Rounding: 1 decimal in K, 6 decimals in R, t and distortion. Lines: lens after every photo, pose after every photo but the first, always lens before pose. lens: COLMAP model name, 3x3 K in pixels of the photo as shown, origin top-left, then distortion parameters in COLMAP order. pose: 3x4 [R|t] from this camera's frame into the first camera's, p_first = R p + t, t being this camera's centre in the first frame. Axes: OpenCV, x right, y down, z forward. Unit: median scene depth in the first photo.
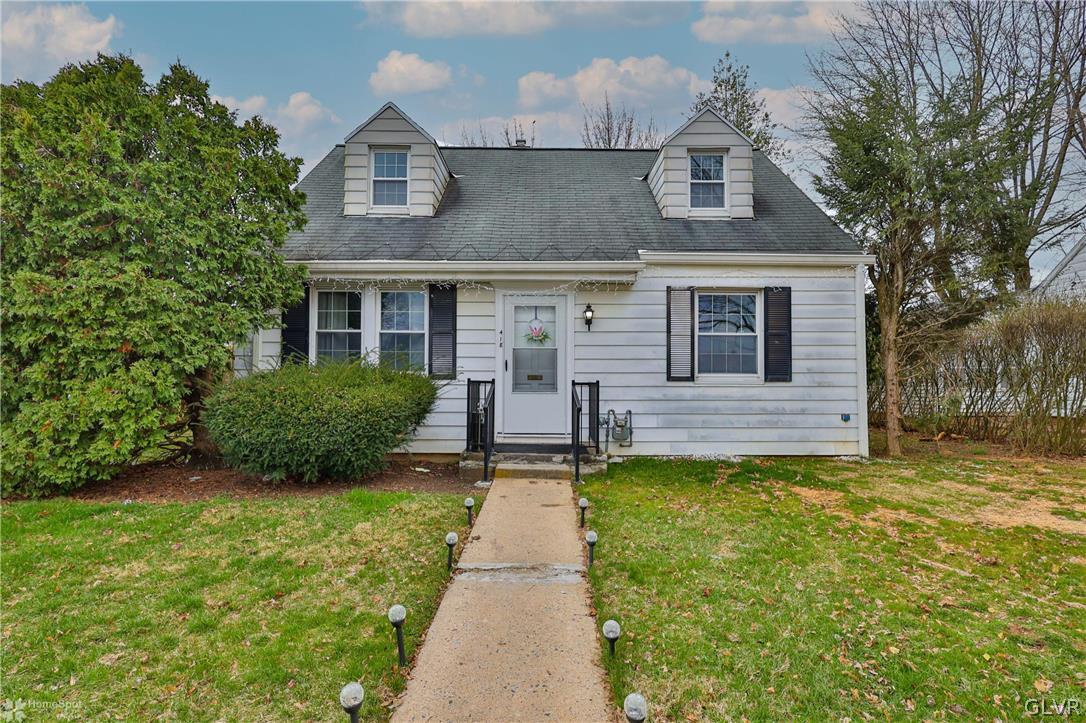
lens RADIAL K [[551.4, 0, 538.6], [0, 551.4, 364.8], [0, 0, 1]] dist [0.002806, 0.000548]
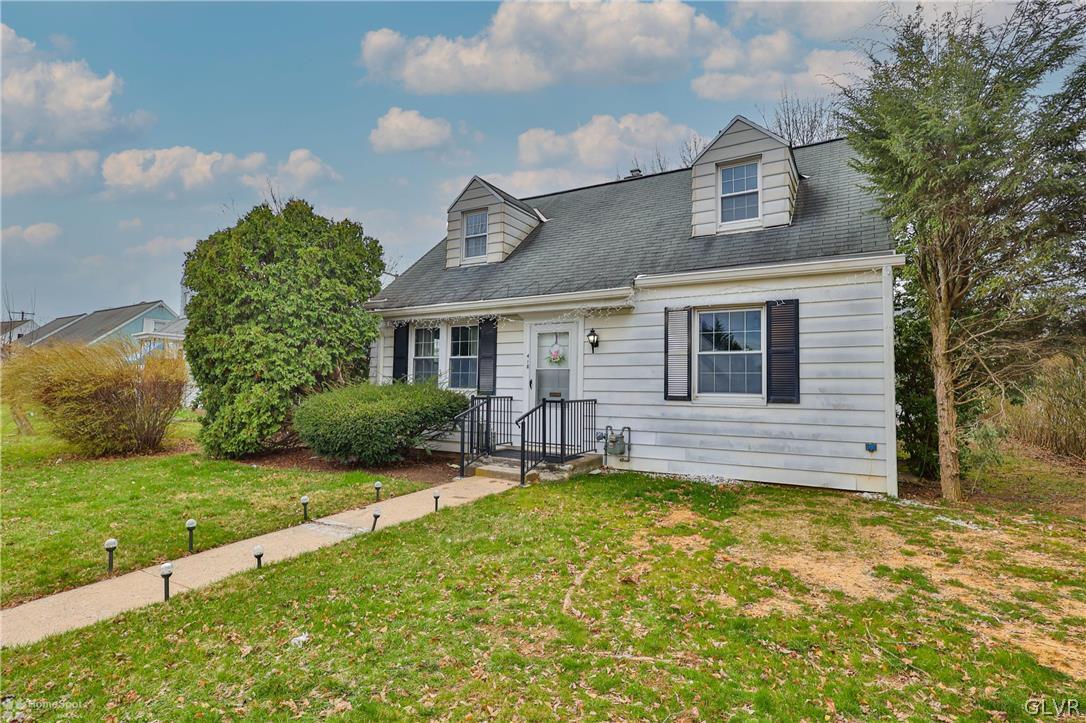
lens RADIAL K [[551.4, 0, 538.6], [0, 551.4, 364.8], [0, 0, 1]] dist [0.002806, 0.000548]
pose [[0.851295, -0.013720, -0.524507, 0.570501], [0.003159, 0.999774, -0.021025, -0.015364], [0.524677, 0.016242, 0.851146, 0.004680]]
